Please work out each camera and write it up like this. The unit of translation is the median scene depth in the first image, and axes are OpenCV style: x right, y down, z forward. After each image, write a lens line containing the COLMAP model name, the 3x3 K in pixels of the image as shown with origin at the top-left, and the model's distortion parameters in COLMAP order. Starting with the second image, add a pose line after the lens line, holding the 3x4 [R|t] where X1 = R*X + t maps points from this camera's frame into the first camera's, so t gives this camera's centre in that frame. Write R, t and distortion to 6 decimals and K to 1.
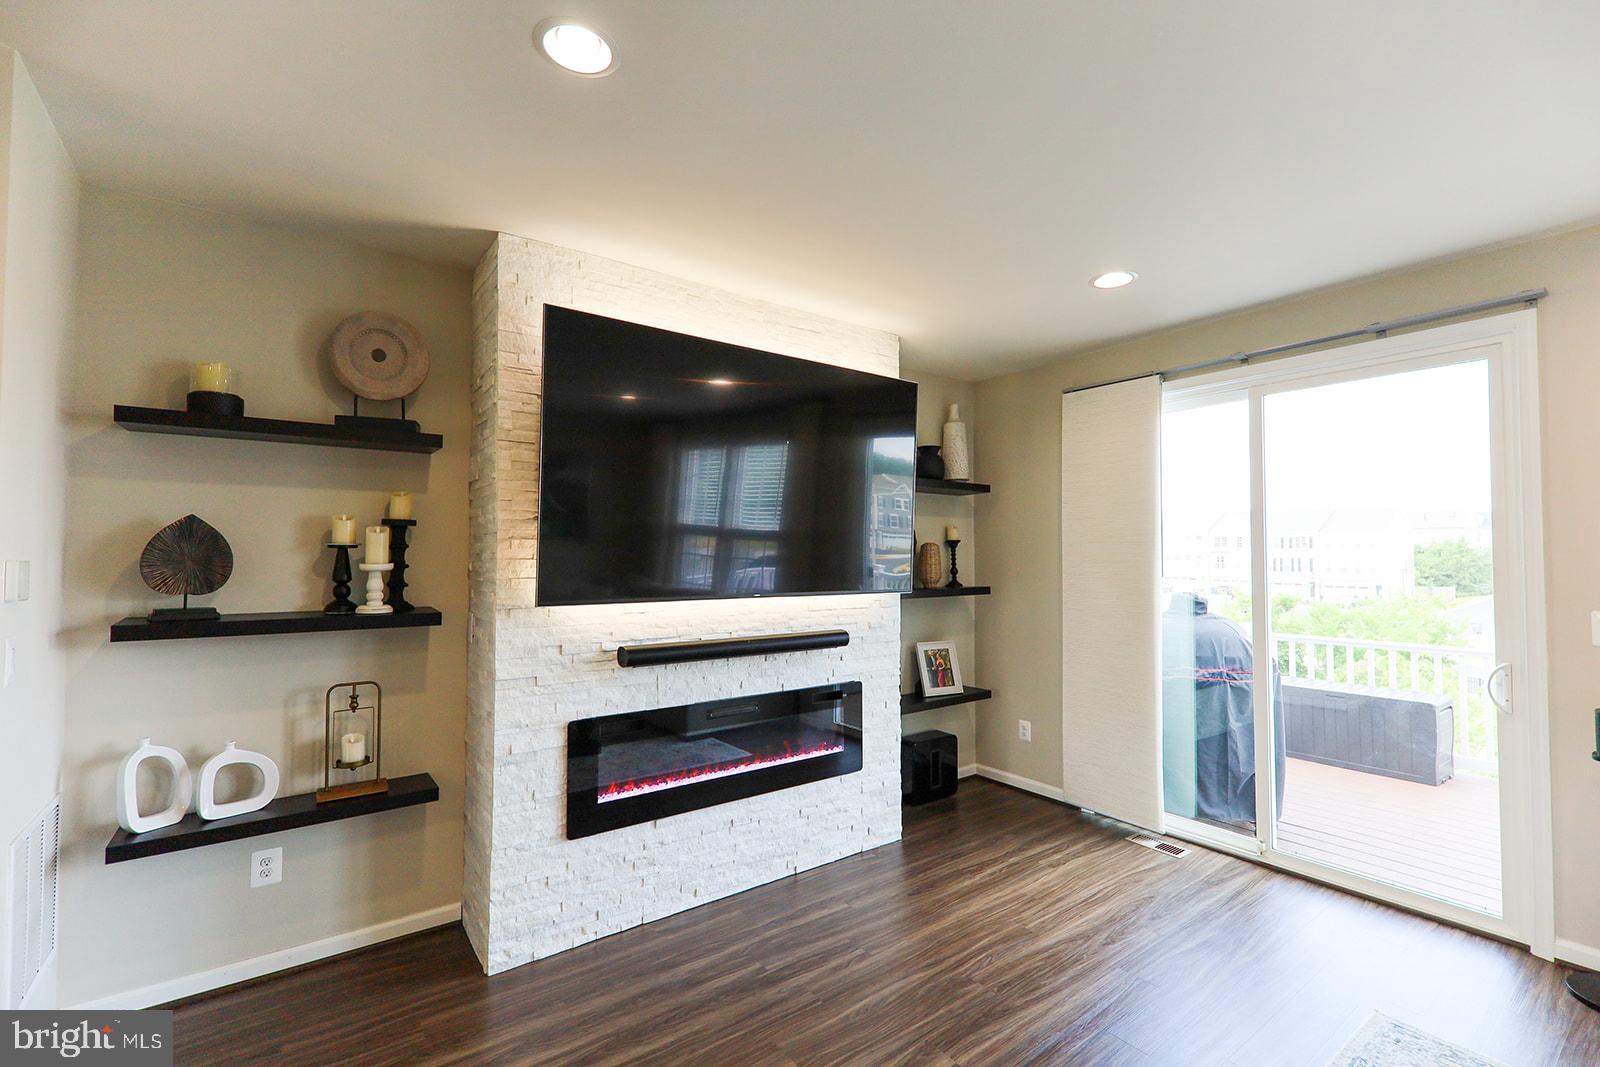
lens RADIAL K [[705.8, 0, 800.0], [0, 705.8, 533.5], [0, 0, 1]] dist [0.011950, -0.000175]
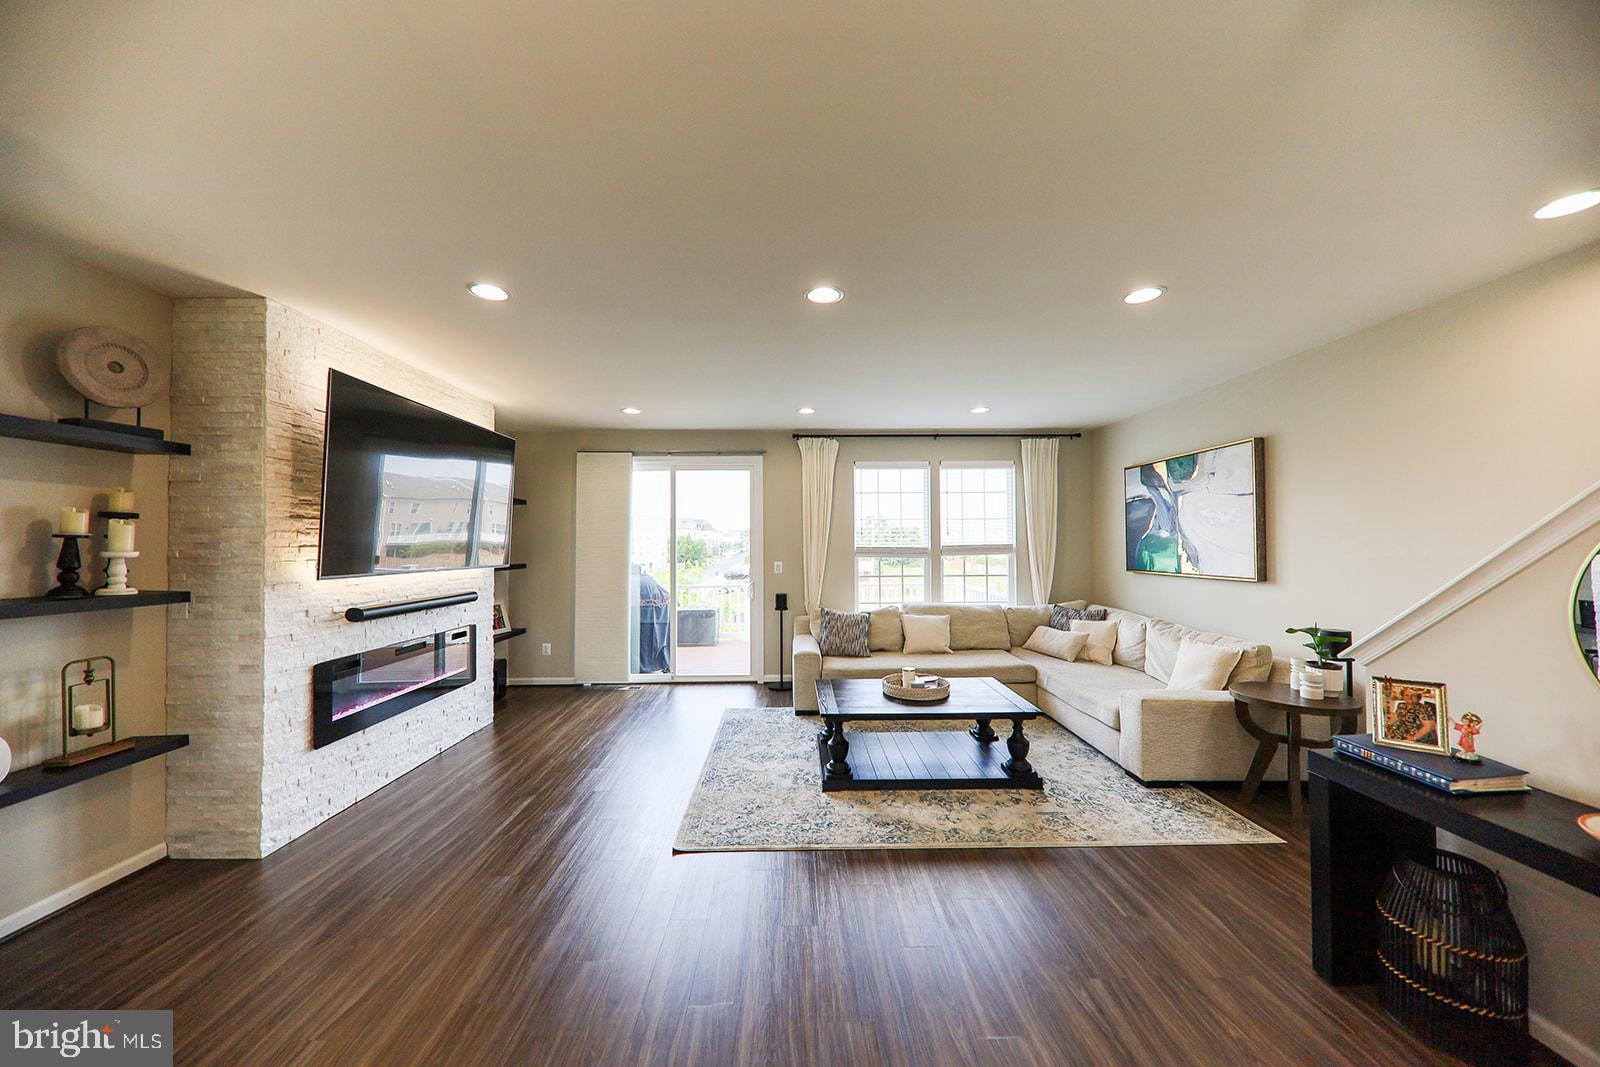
lens RADIAL K [[527.0, 0, 799.3], [0, 527.0, 530.5], [0, 0, 1]] dist [0.000408, -0.000045]
pose [[0.584089, 0.017709, 0.811496, -0.592110], [-0.019190, 0.999784, -0.008006, -0.005182], [-0.811463, -0.010897, 0.584303, -0.351026]]
